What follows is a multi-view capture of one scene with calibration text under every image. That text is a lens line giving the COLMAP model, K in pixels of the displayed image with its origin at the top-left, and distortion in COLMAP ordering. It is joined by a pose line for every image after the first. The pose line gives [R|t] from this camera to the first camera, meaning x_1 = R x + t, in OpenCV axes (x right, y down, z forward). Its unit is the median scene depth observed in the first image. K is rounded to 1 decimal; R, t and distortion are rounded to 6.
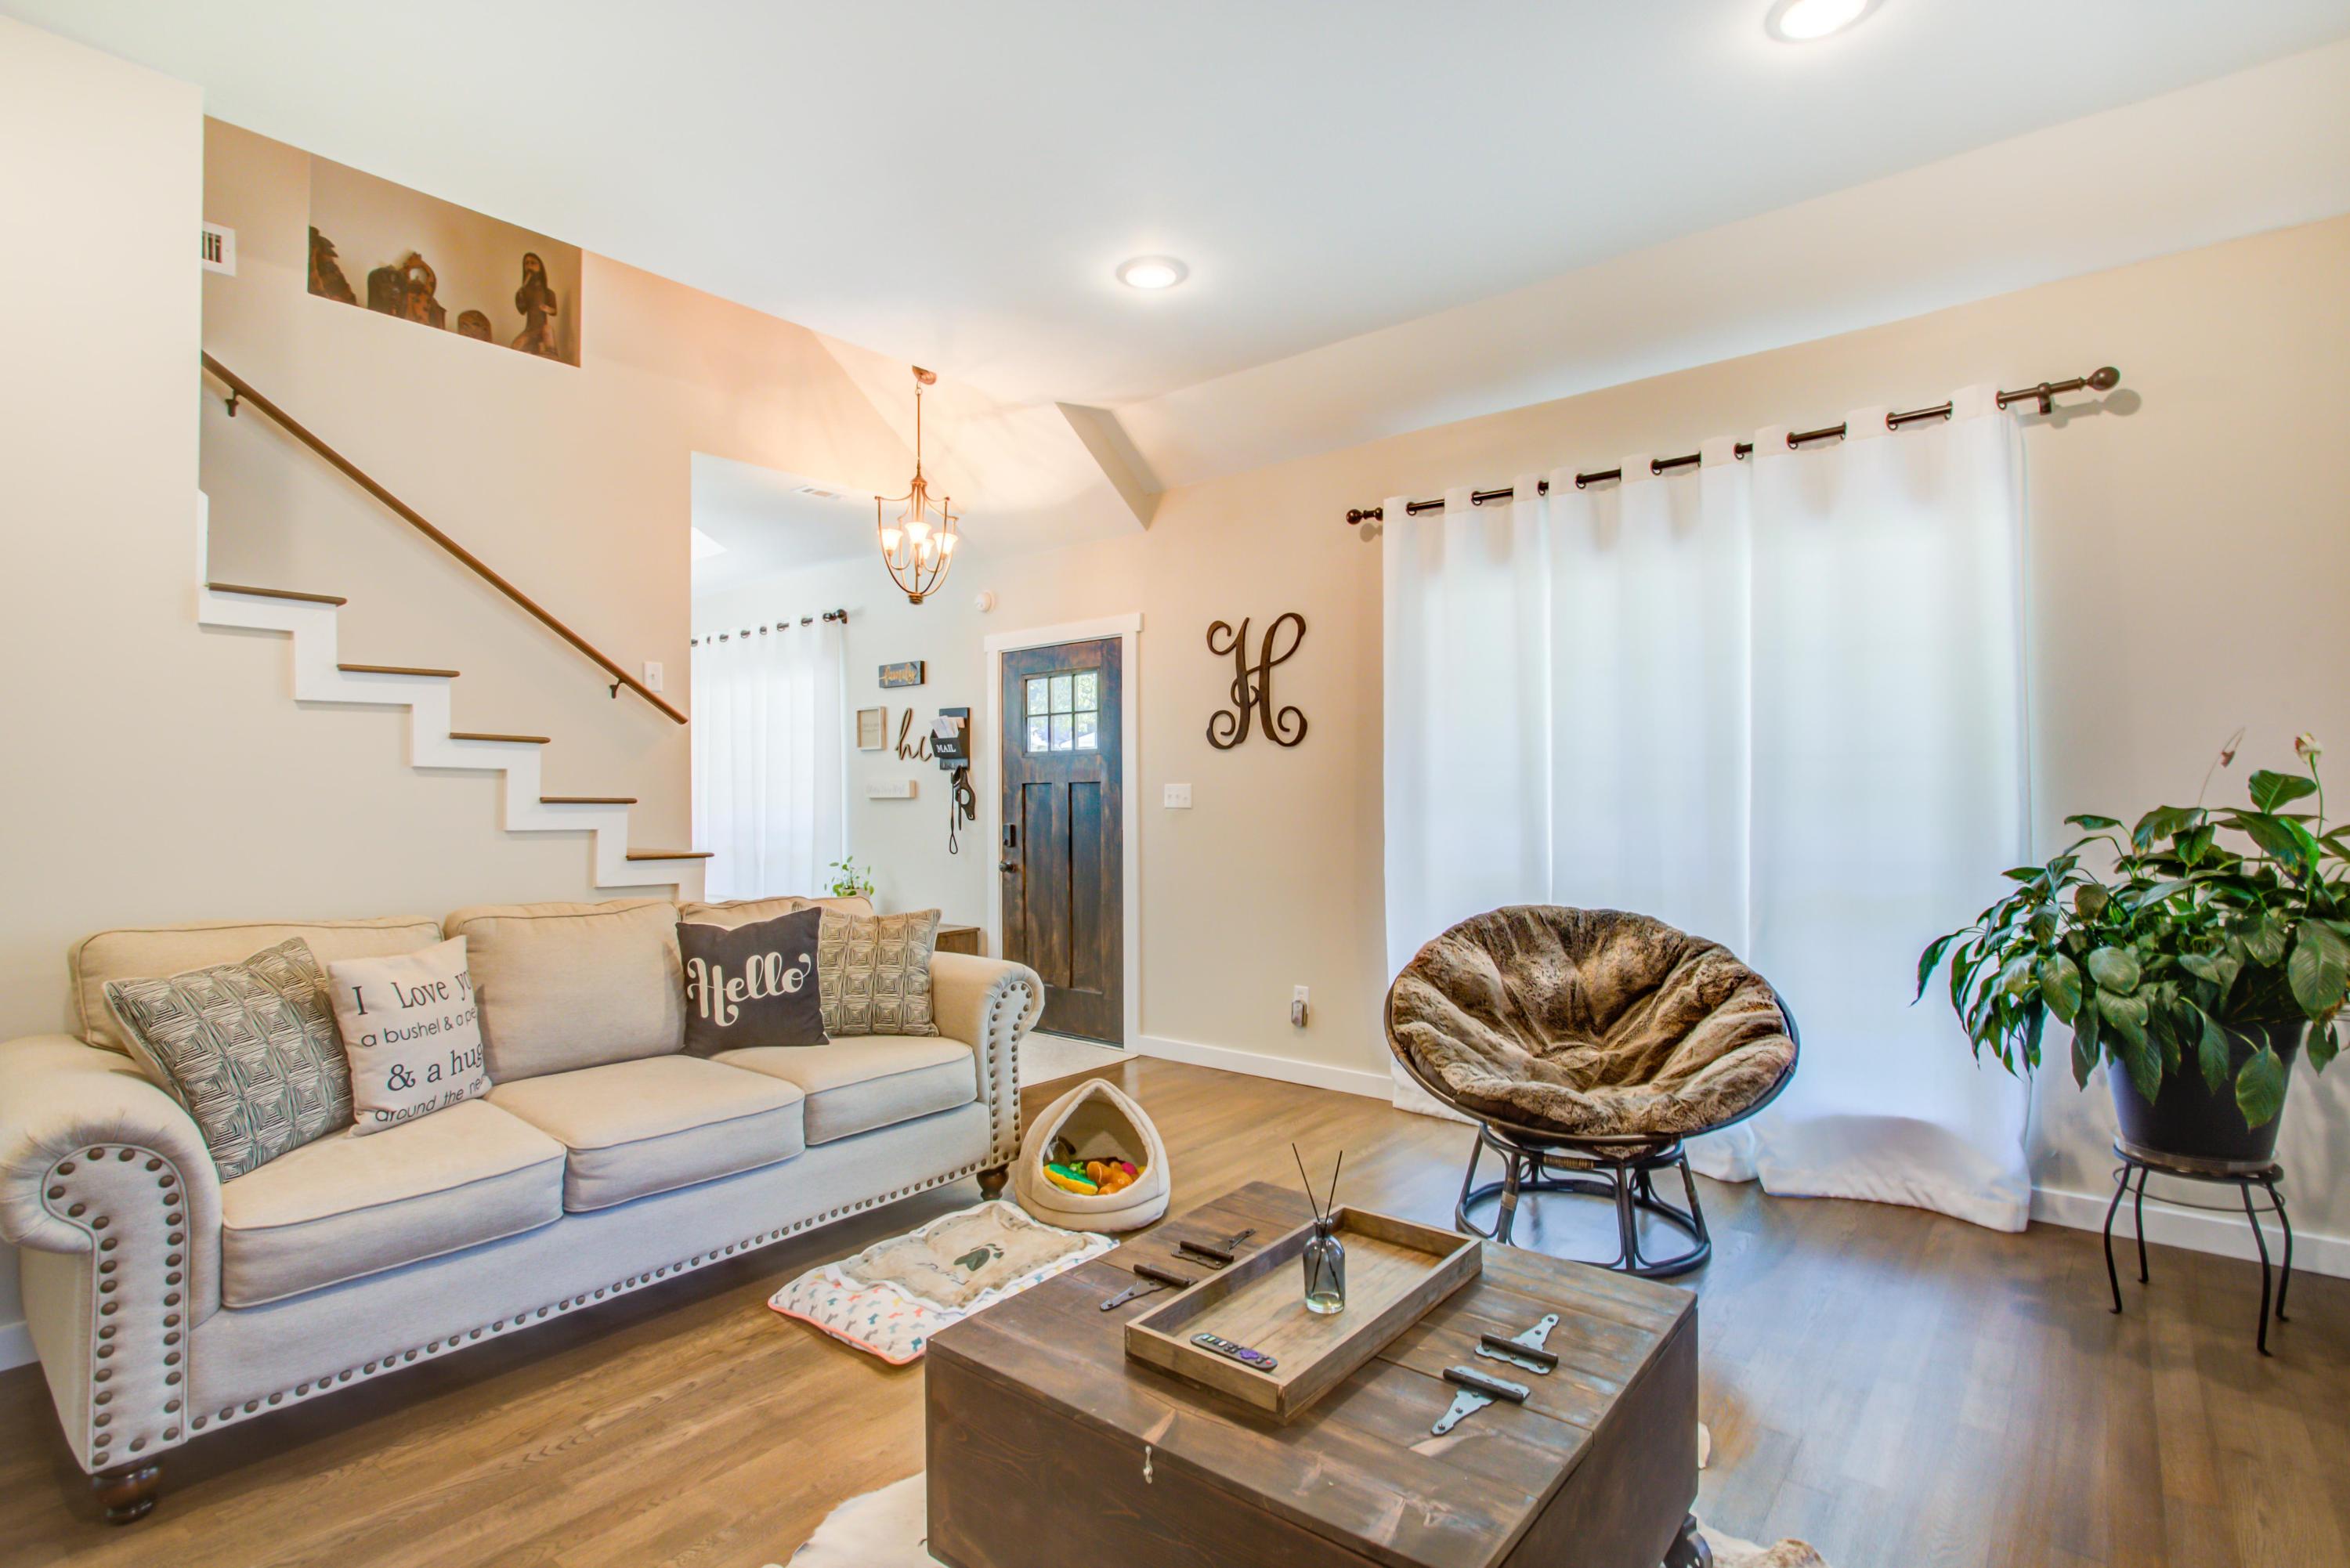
lens RADIAL K [[1124.2, 0, 1182.3], [0, 1124.2, 771.7], [0, 0, 1]] dist [-0.010326, 0.005106]
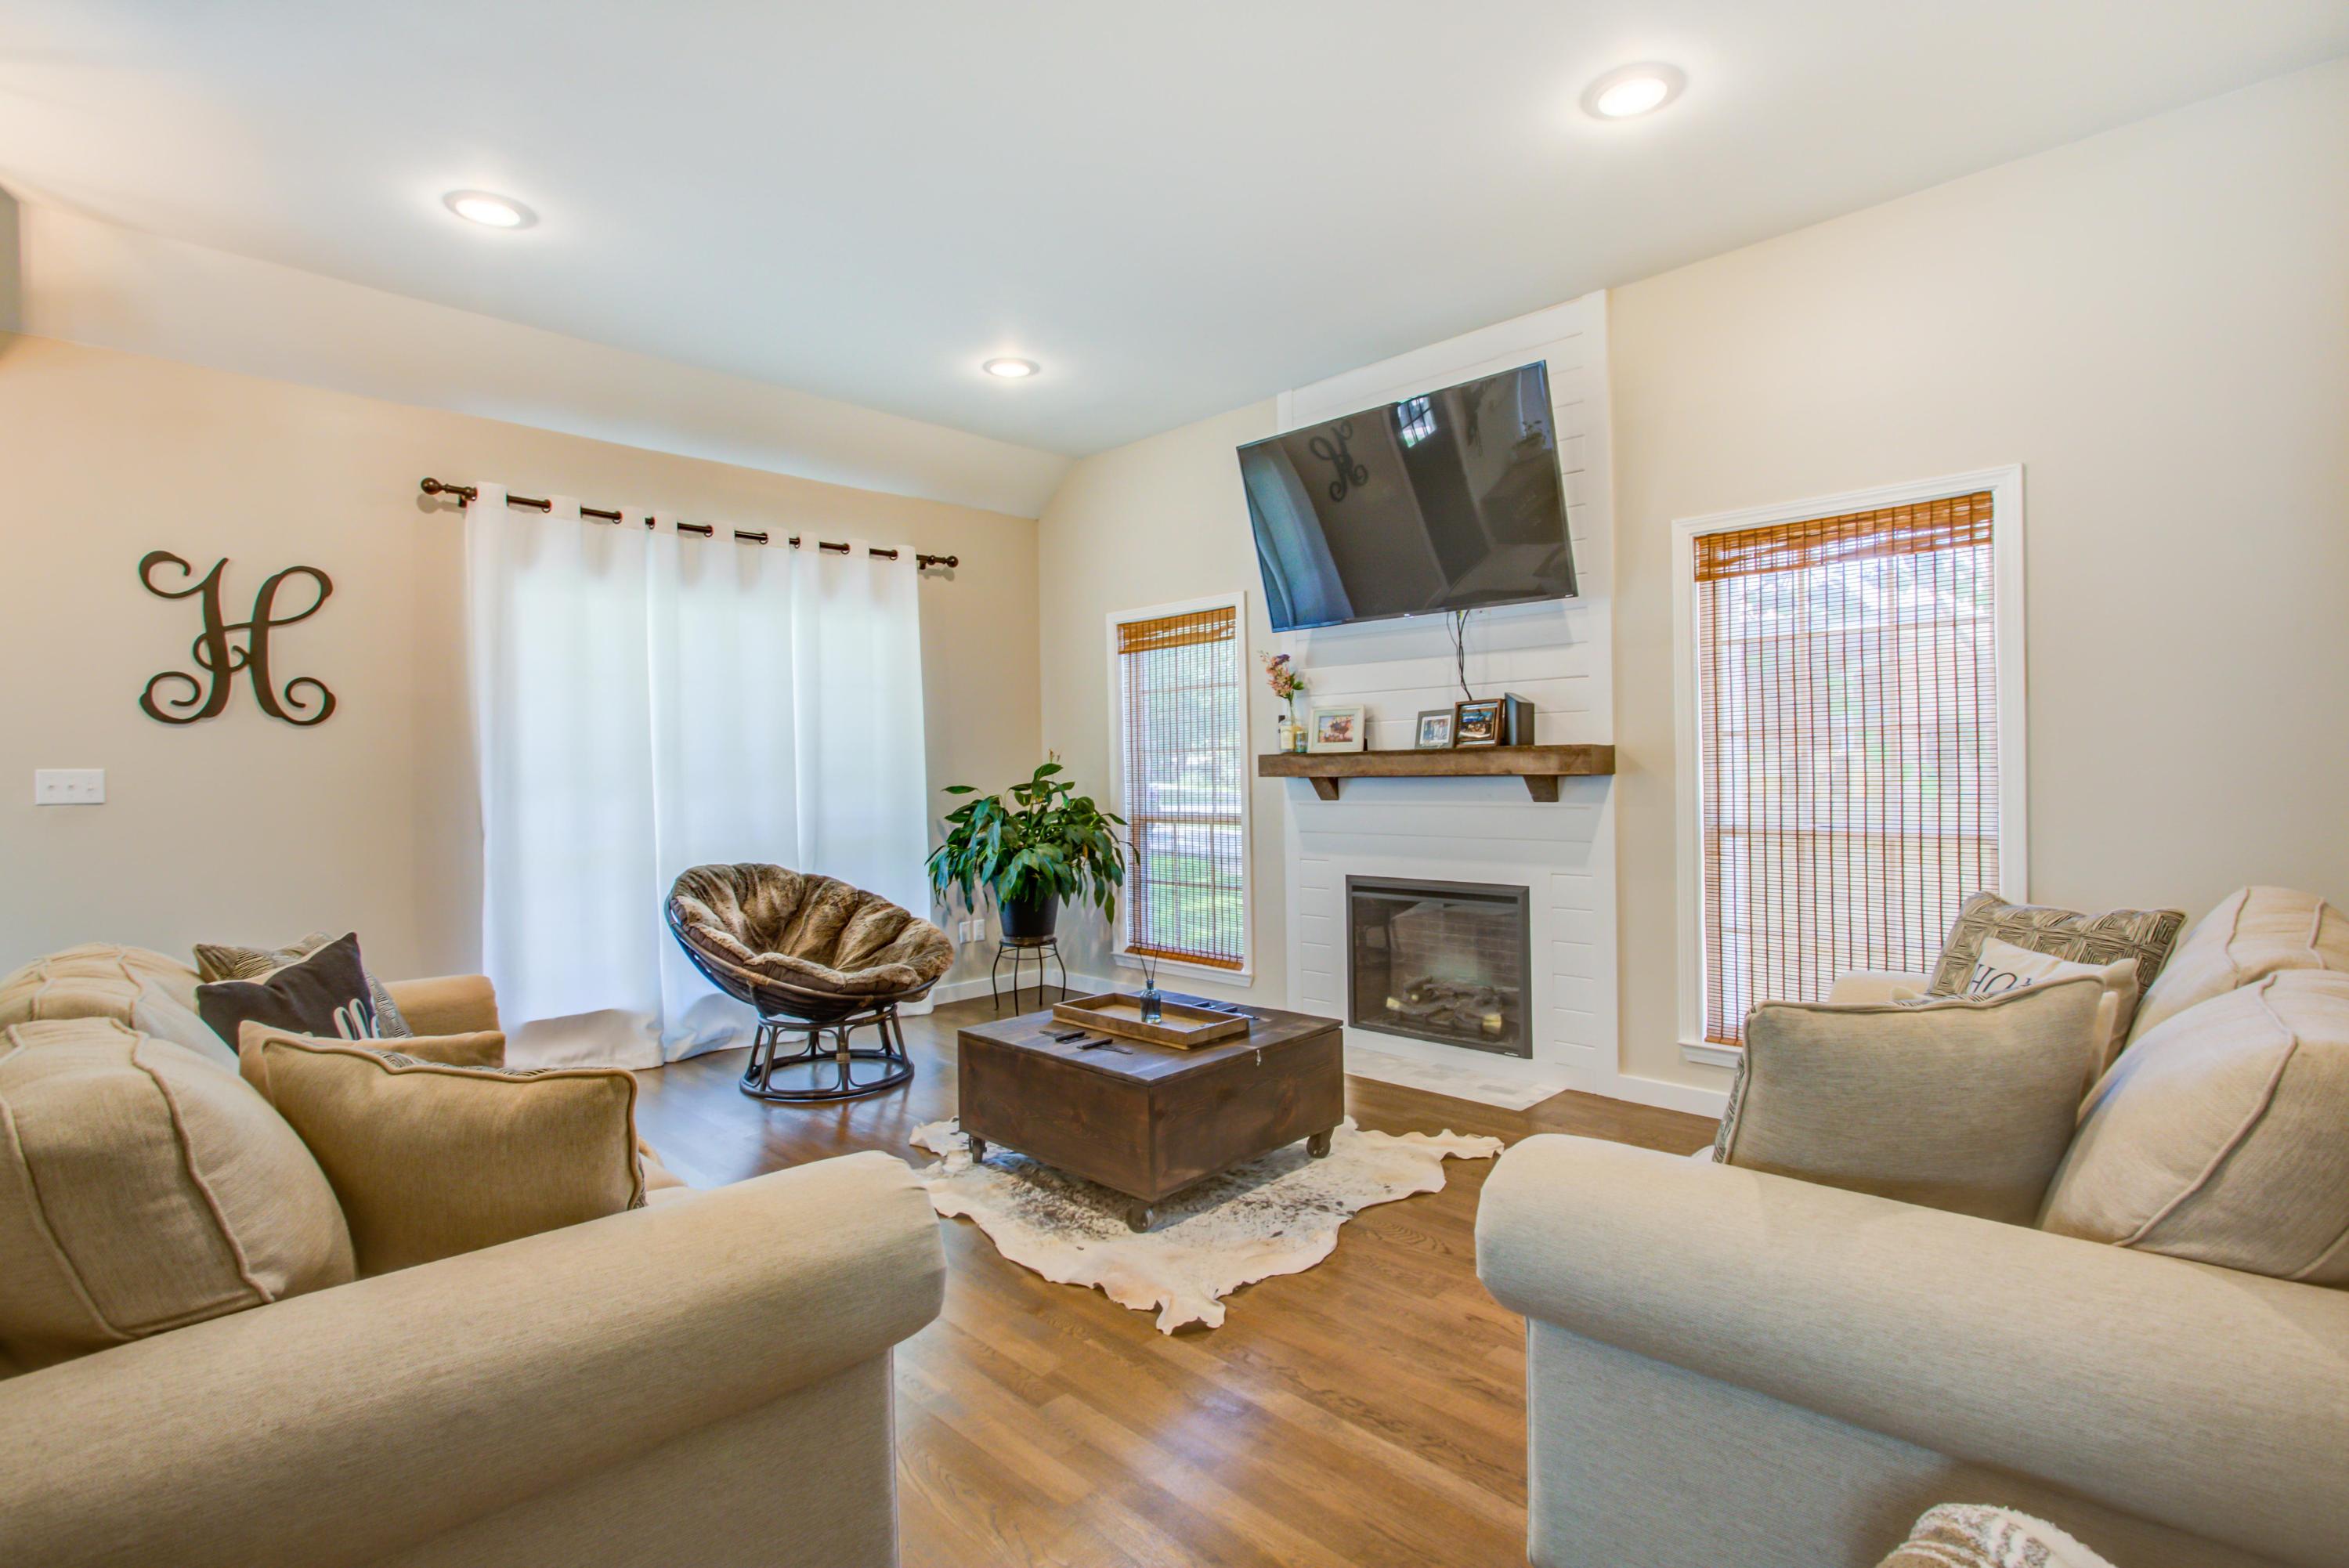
lens RADIAL K [[1123.8, 0, 1182.5], [0, 1123.8, 783.3], [0, 0, 1]] dist [-0.010326, 0.005106]
pose [[0.098756, -0.008230, 0.995078, -0.976312], [-0.010373, 0.999903, 0.009299, 0.009290], [-0.995058, -0.011240, 0.098661, 0.377010]]
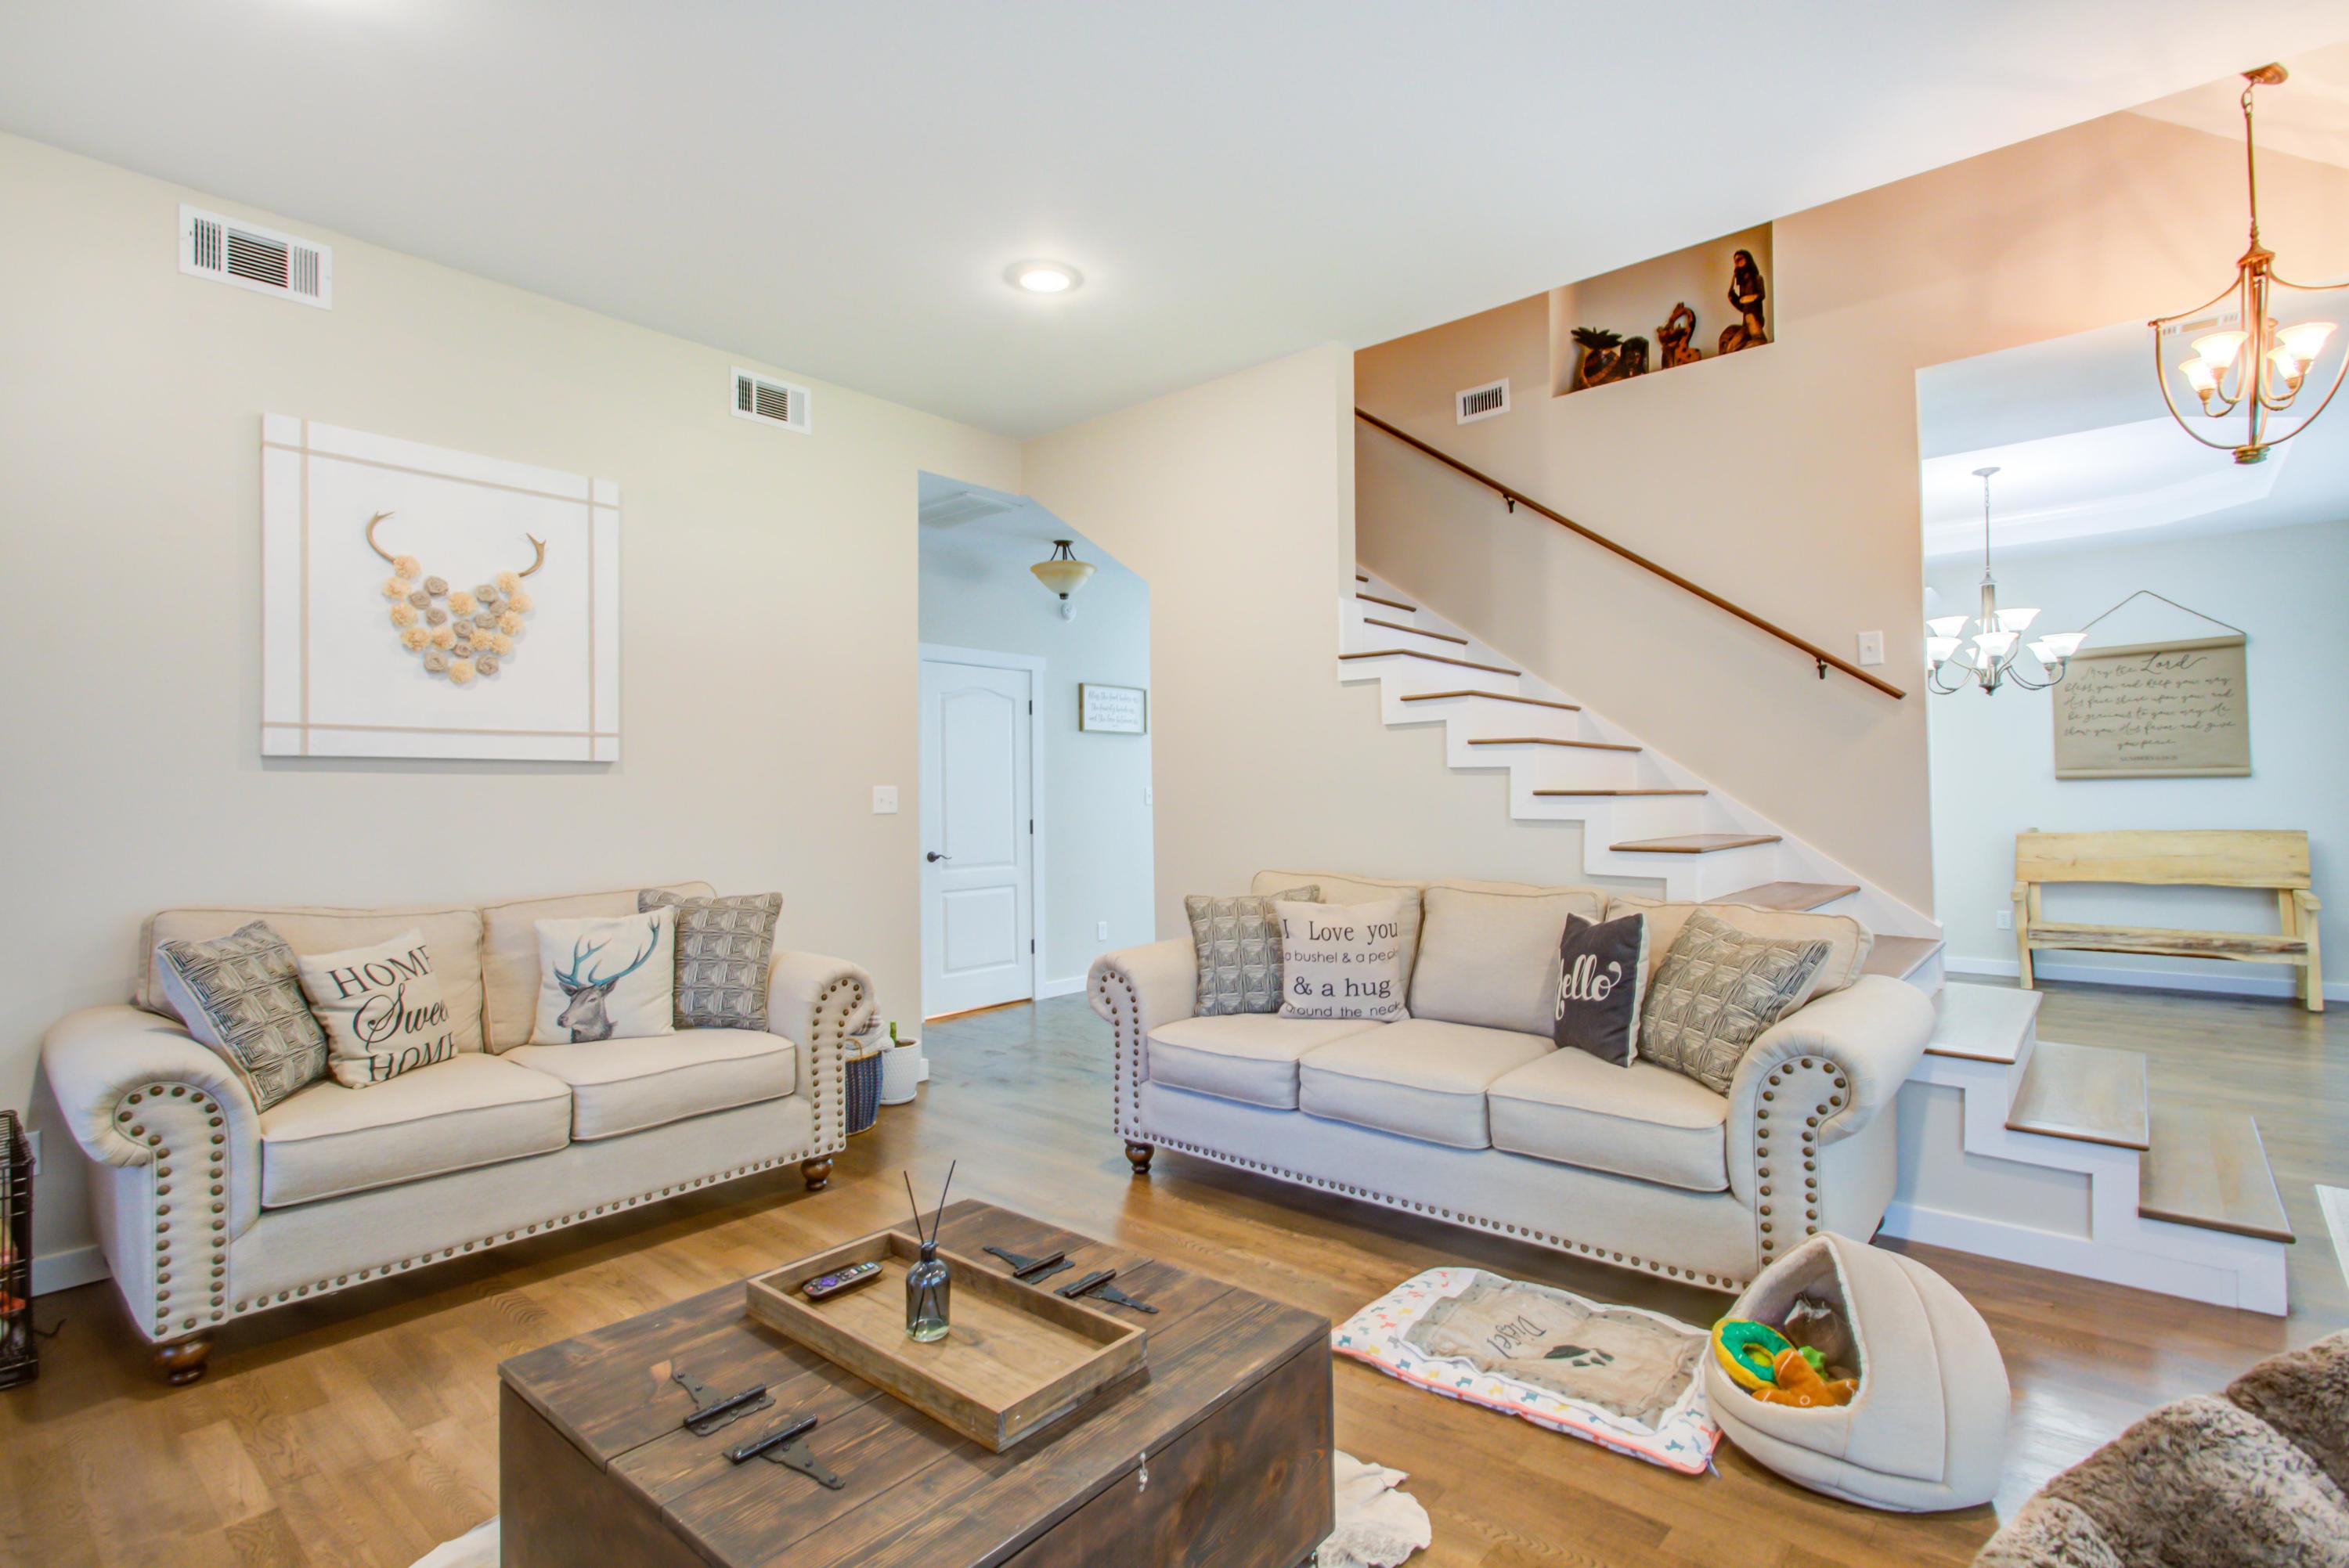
lens RADIAL K [[1123.7, 0, 1184.3], [0, 1123.7, 775.8], [0, 0, 1]] dist [-0.010326, 0.005106]
pose [[-0.025133, -0.013616, -0.999591, 0.559570], [0.035151, 0.999277, -0.014496, 0.011285], [0.999066, -0.035501, -0.024636, 0.649413]]
